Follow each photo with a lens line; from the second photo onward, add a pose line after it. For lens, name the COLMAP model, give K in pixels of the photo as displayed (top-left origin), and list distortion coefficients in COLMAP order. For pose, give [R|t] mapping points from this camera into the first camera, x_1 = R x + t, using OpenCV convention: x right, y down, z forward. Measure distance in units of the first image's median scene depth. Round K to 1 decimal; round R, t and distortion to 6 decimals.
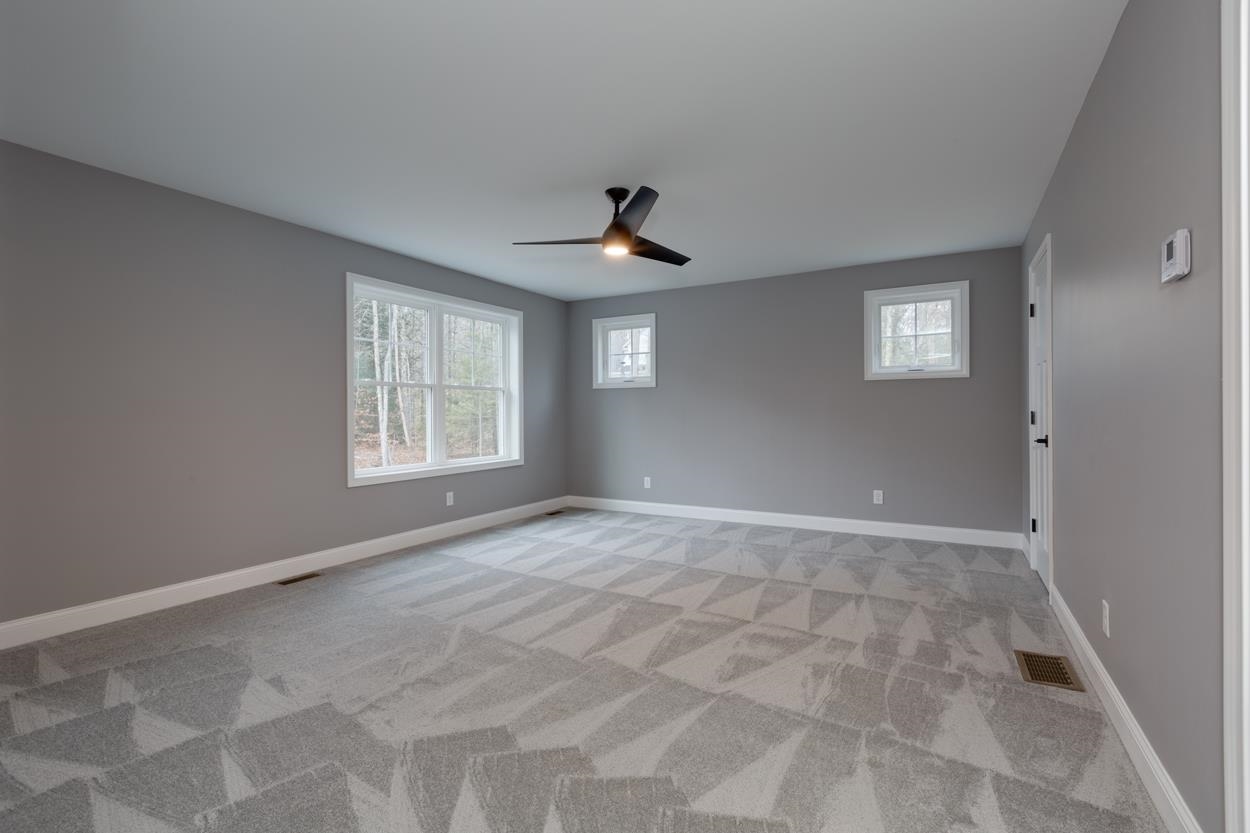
lens RADIAL K [[559.3, 0, 625.5], [0, 559.3, 413.2], [0, 0, 1]] dist [-0.001769, 0.000350]
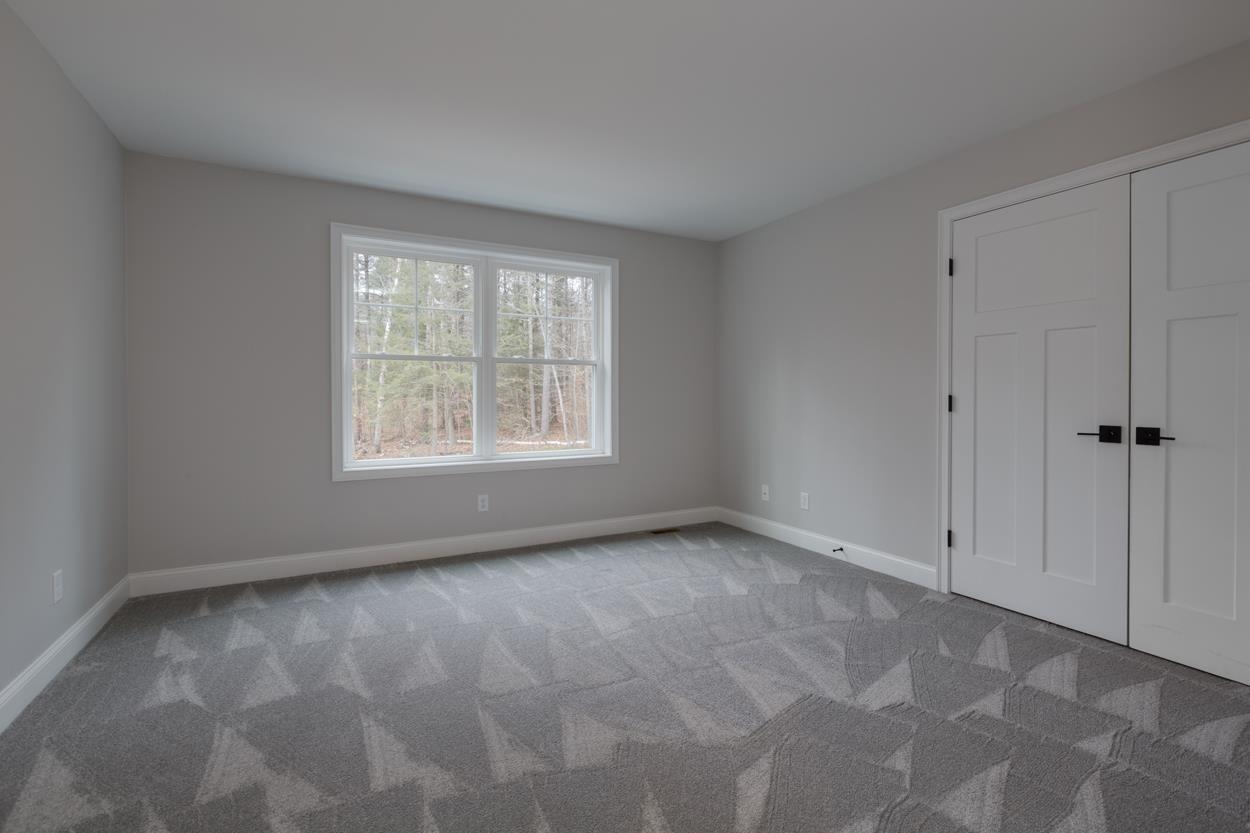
lens RADIAL K [[559.3, 0, 618.3], [0, 559.3, 405.6], [0, 0, 1]] dist [-0.001769, 0.000350]
pose [[0.844019, 0.018611, -0.535991, 0.251031], [-0.007855, 0.999719, 0.022344, -0.001894], [0.536256, -0.014649, 0.843928, 0.422172]]
